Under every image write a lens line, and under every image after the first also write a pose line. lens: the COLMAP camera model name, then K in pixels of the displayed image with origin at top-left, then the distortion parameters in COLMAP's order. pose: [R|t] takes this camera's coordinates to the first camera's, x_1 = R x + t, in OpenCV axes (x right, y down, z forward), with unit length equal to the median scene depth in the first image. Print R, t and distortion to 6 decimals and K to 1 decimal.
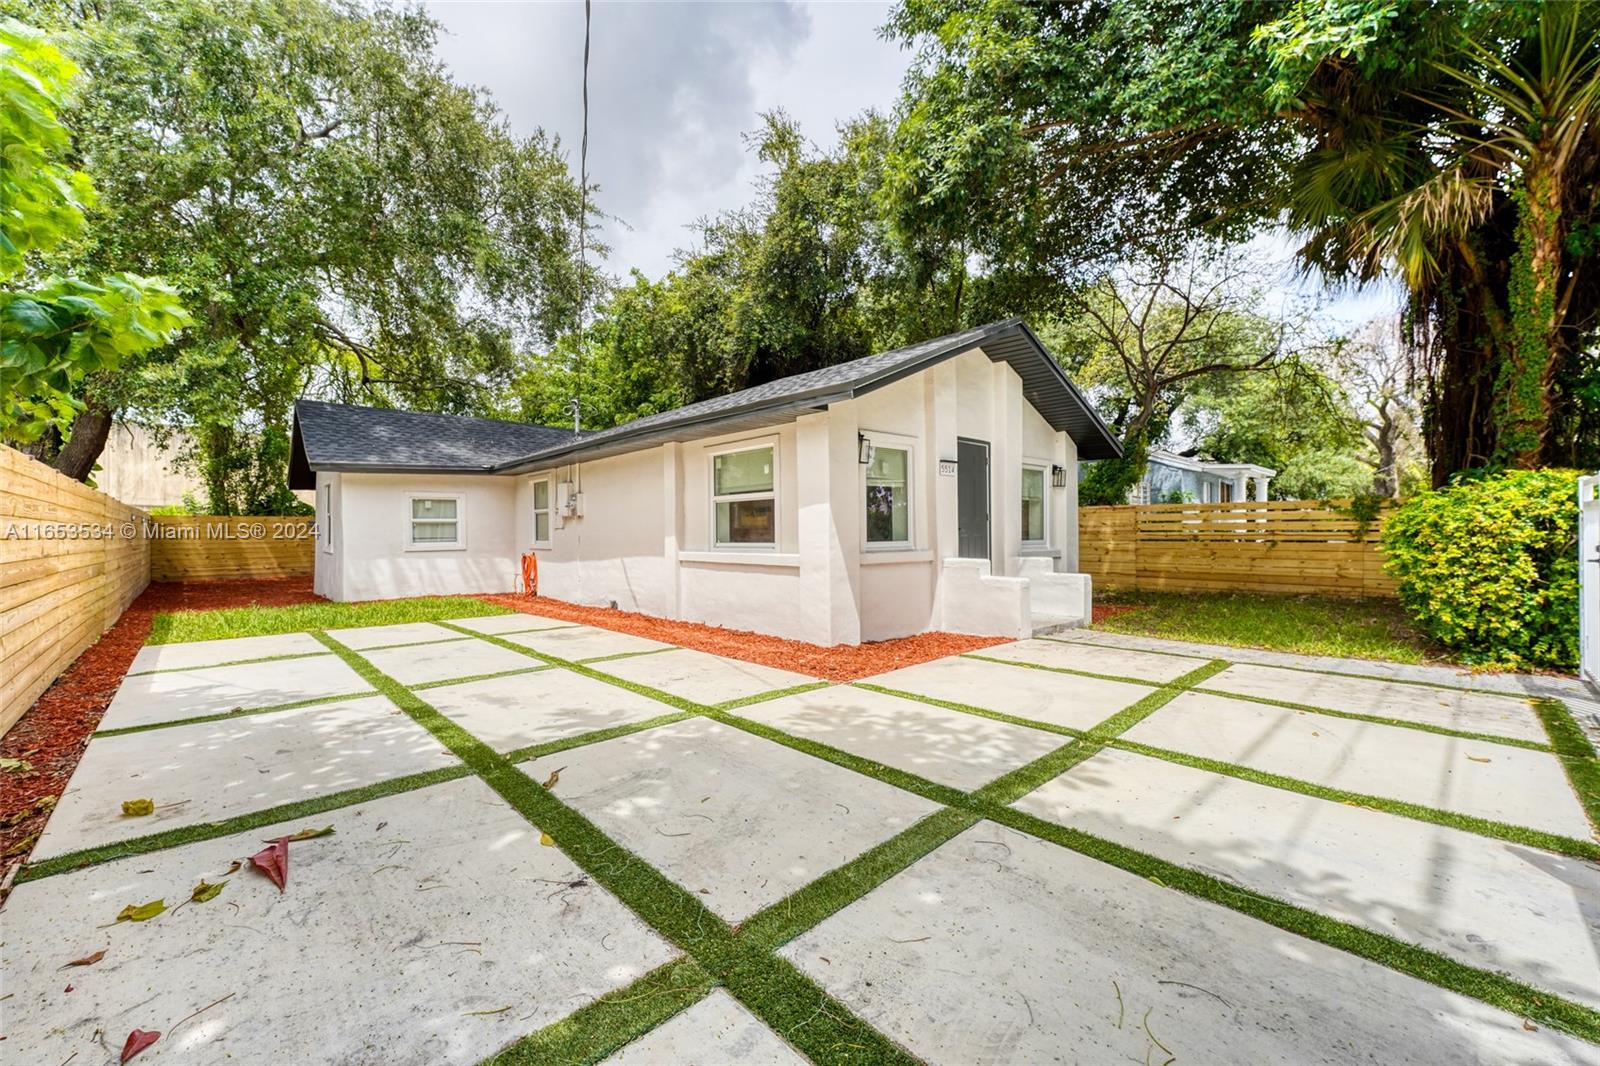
lens RADIAL K [[660.8, 0, 800.0], [0, 660.8, 533.0], [0, 0, 1]] dist [-0.020316, -0.000030]
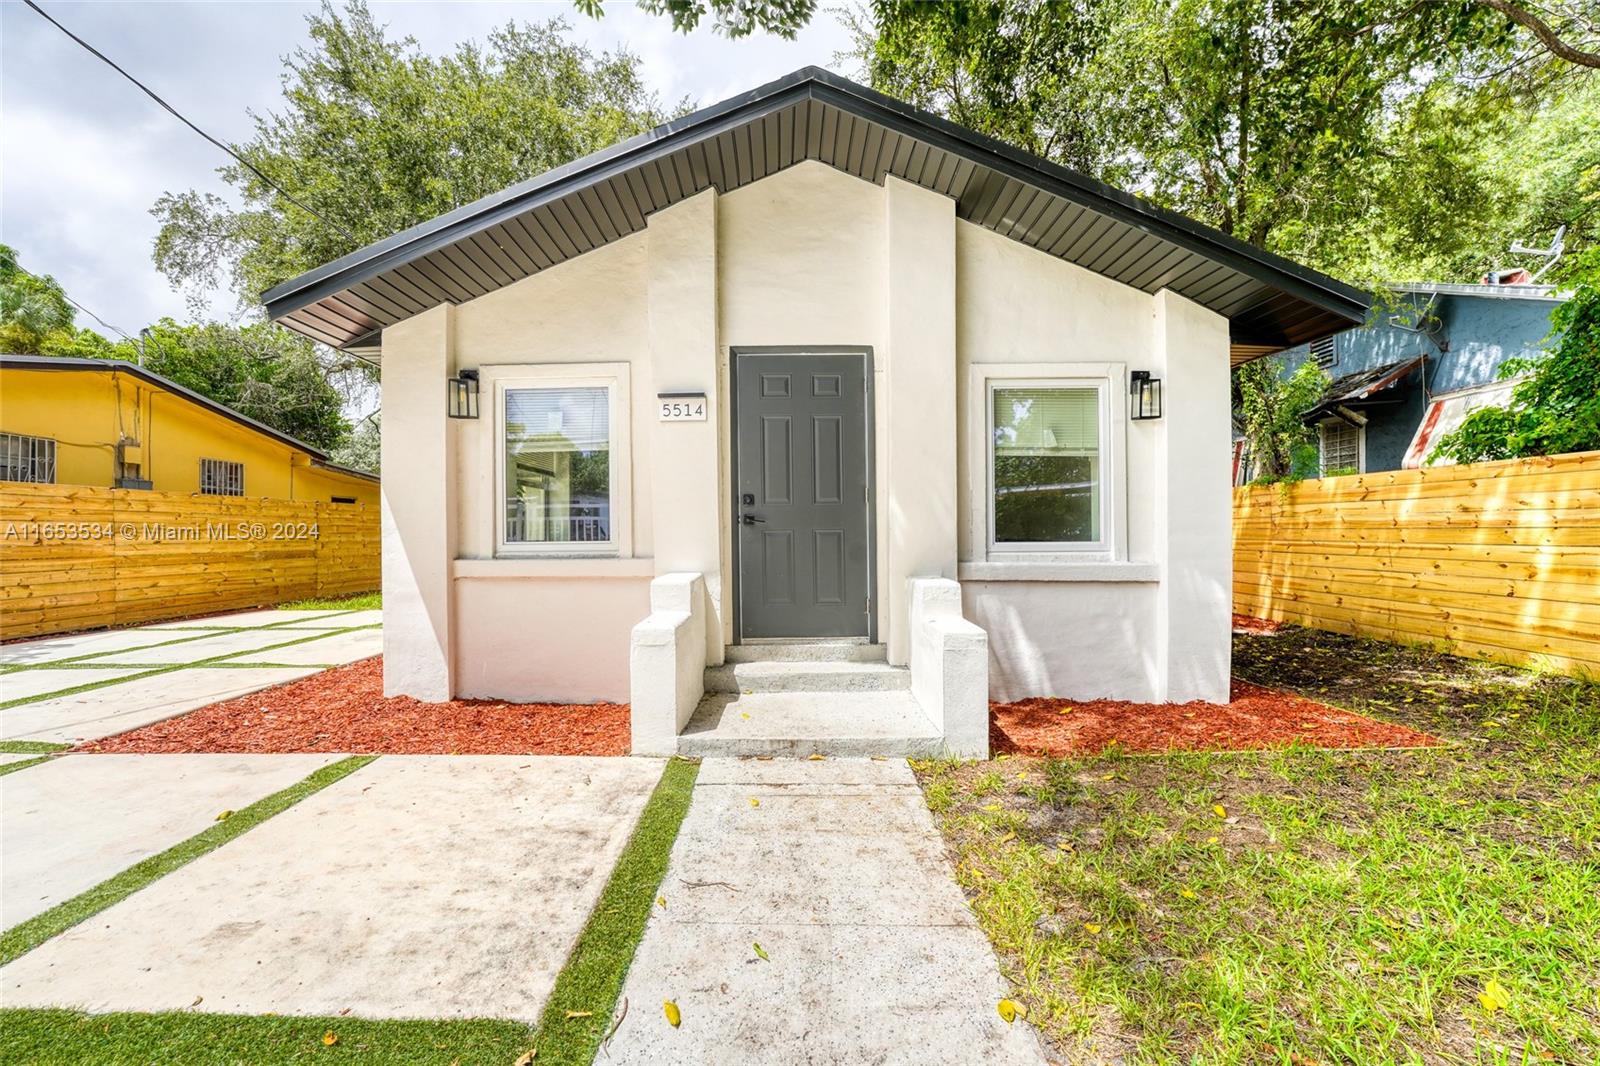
lens RADIAL K [[654.5, 0, 800.0], [0, 654.5, 533.0], [0, 0, 1]] dist [-0.023772, -0.000119]
pose [[0.720001, 0.002738, -0.693968, 0.623420], [0.002647, 0.999974, 0.006691, 0.000931], [0.693968, -0.006655, 0.719975, 0.634259]]
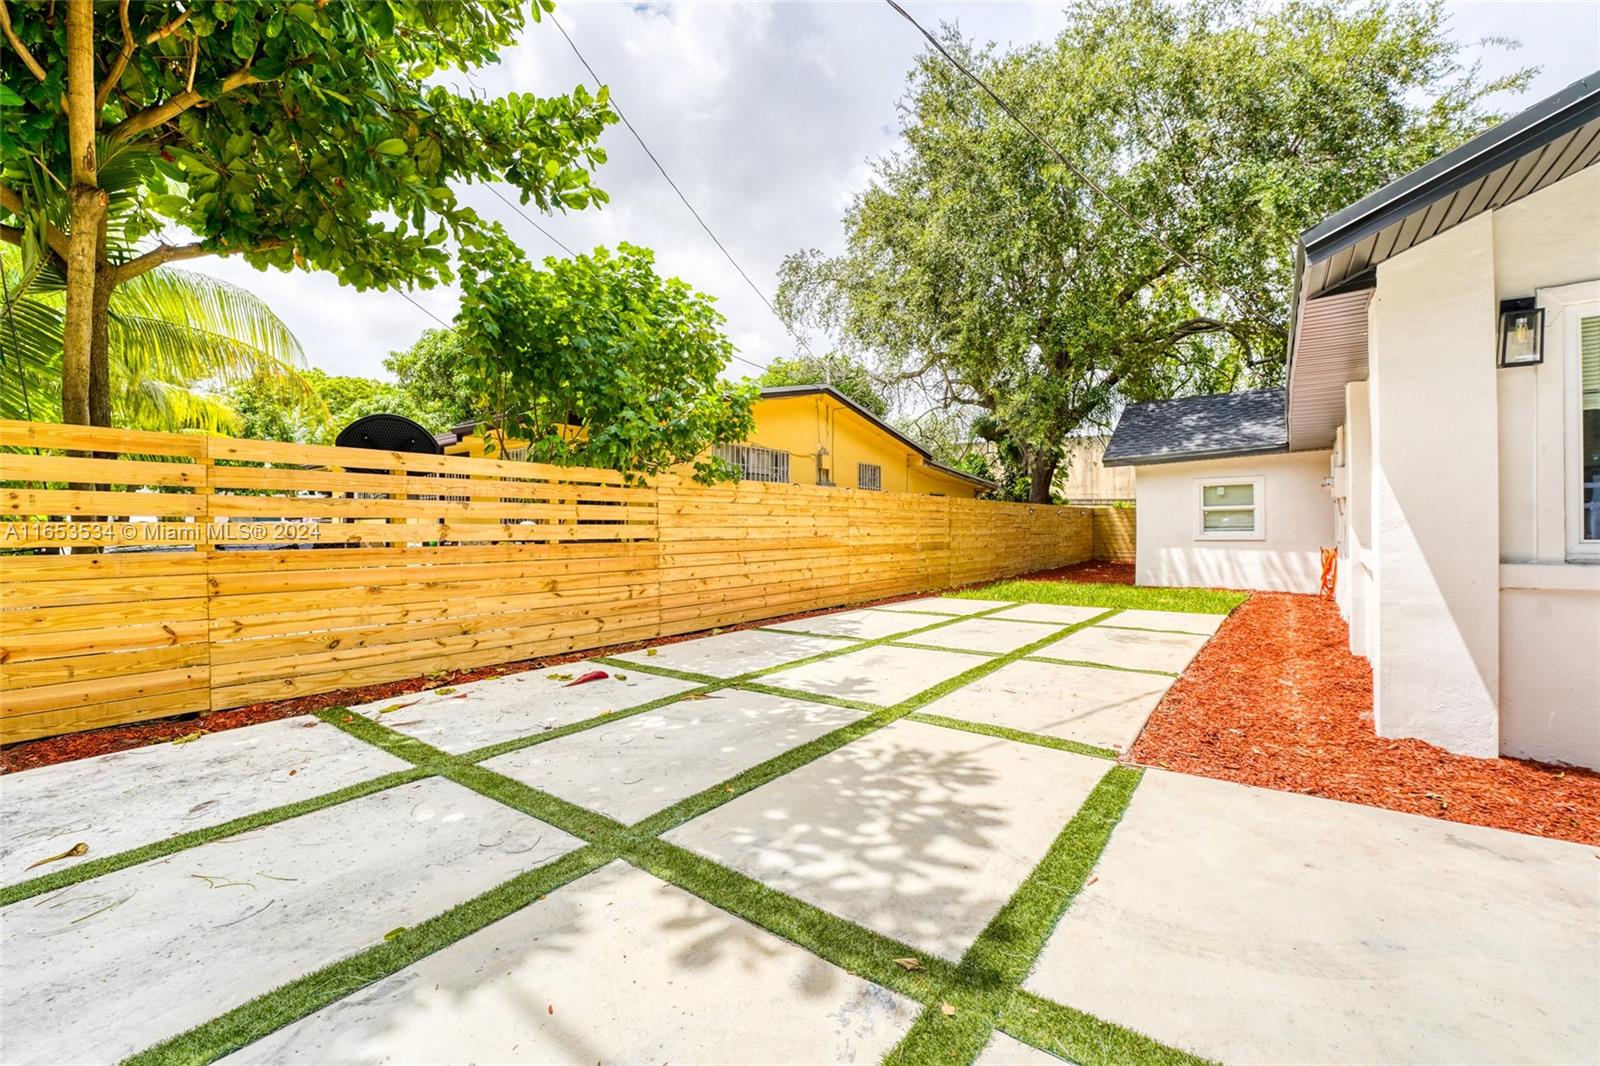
lens RADIAL K [[652.1, 0, 793.1], [0, 652.1, 532.0], [0, 0, 1]] dist [-0.031529, 0.003816]
pose [[0.143078, 0.011358, -0.989646, 0.369250], [0.006453, 0.999902, 0.012408, -0.000328], [0.989690, -0.008162, 0.142991, 0.362884]]
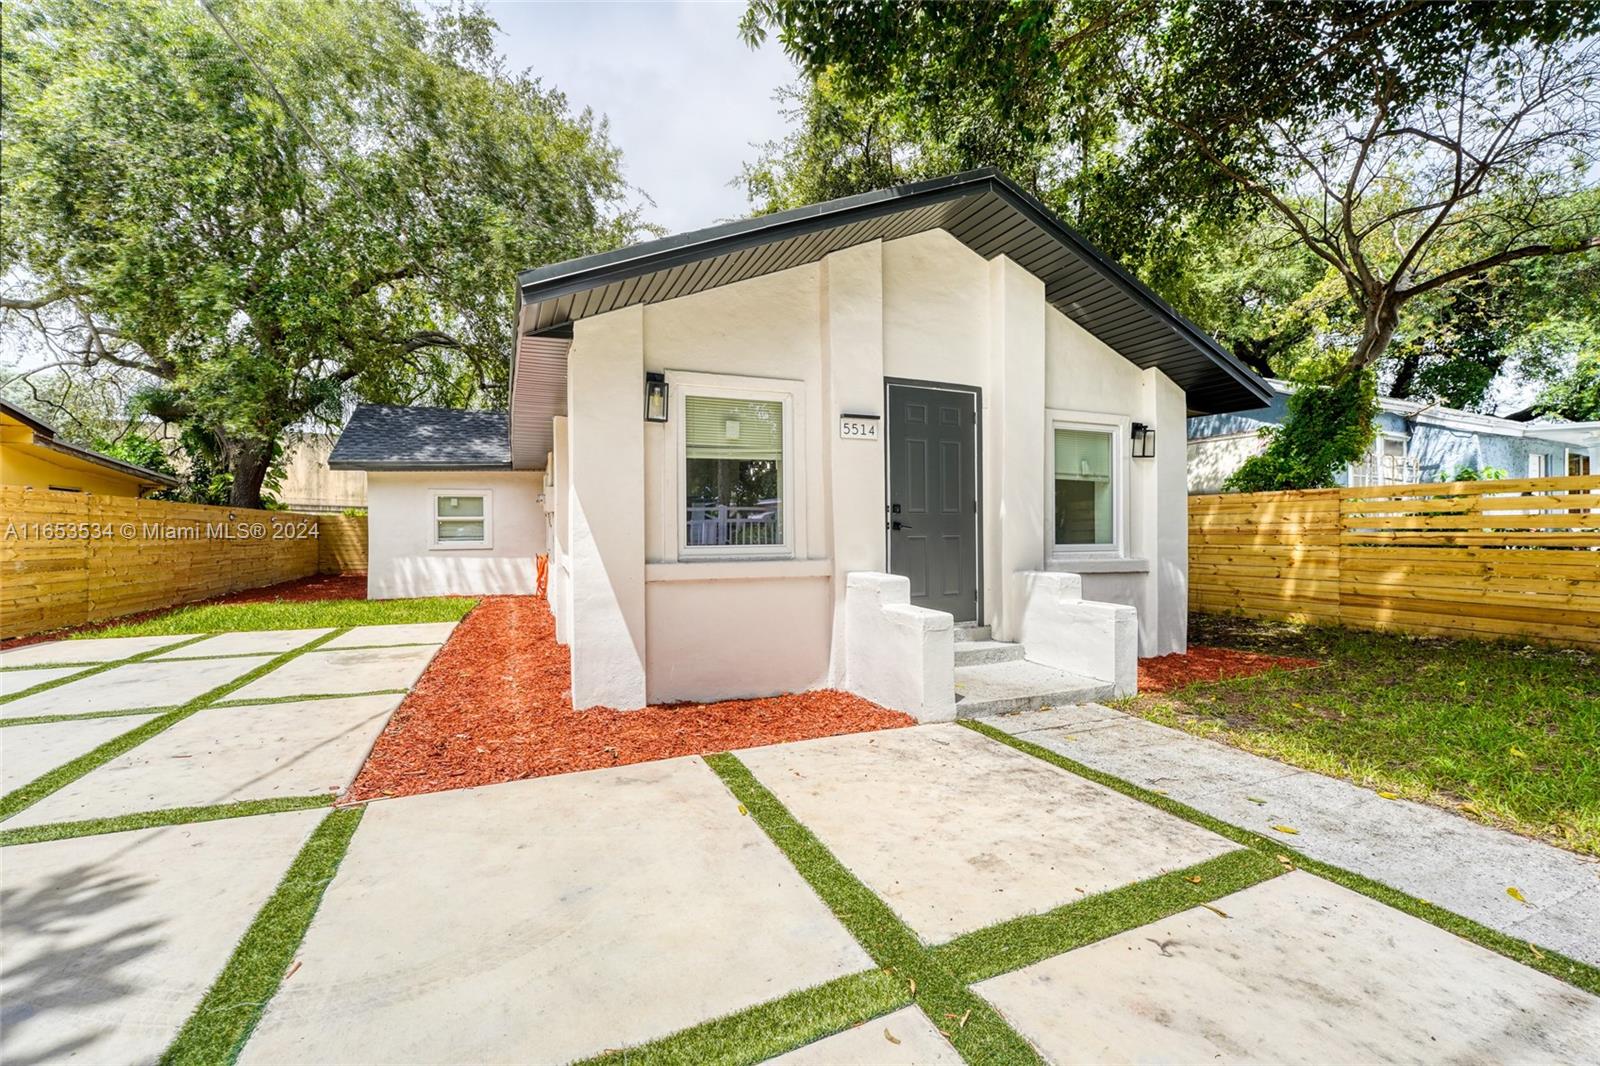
lens RADIAL K [[654.5, 0, 800.0], [0, 654.5, 533.0], [0, 0, 1]] dist [-0.023772, -0.000119]
pose [[0.937153, 0.002373, -0.348910, 0.361477], [-0.001915, 0.999997, 0.001659, -0.000351], [0.348912, -0.000886, 0.937155, 0.378903]]
